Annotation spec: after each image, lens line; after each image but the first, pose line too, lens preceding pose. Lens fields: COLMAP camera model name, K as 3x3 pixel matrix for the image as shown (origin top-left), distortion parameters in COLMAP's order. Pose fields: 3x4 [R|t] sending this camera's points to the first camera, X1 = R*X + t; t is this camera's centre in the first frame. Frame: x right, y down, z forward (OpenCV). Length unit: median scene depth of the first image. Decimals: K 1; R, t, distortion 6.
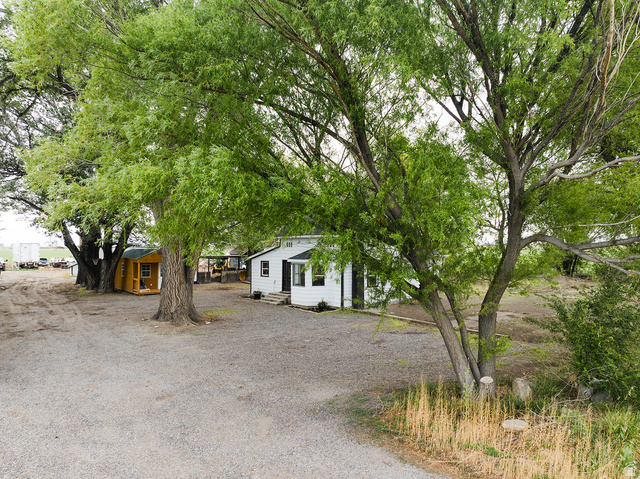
lens RADIAL K [[454.4, 0, 323.3], [0, 454.4, 239.7], [0, 0, 1]] dist [-0.067069, 0.042634]
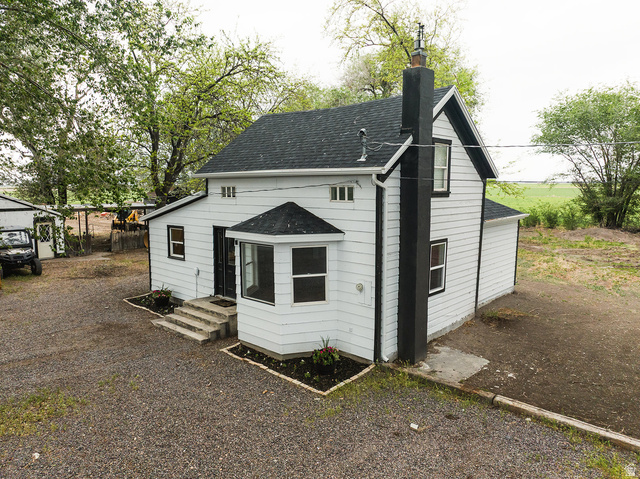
lens RADIAL K [[454.4, 0, 323.3], [0, 454.4, 239.7], [0, 0, 1]] dist [-0.067069, 0.042634]
pose [[0.989831, -0.021338, 0.140641, -0.050139], [0.002695, 0.991321, 0.131437, -0.000317], [-0.142225, -0.129721, 0.981297, 0.599338]]
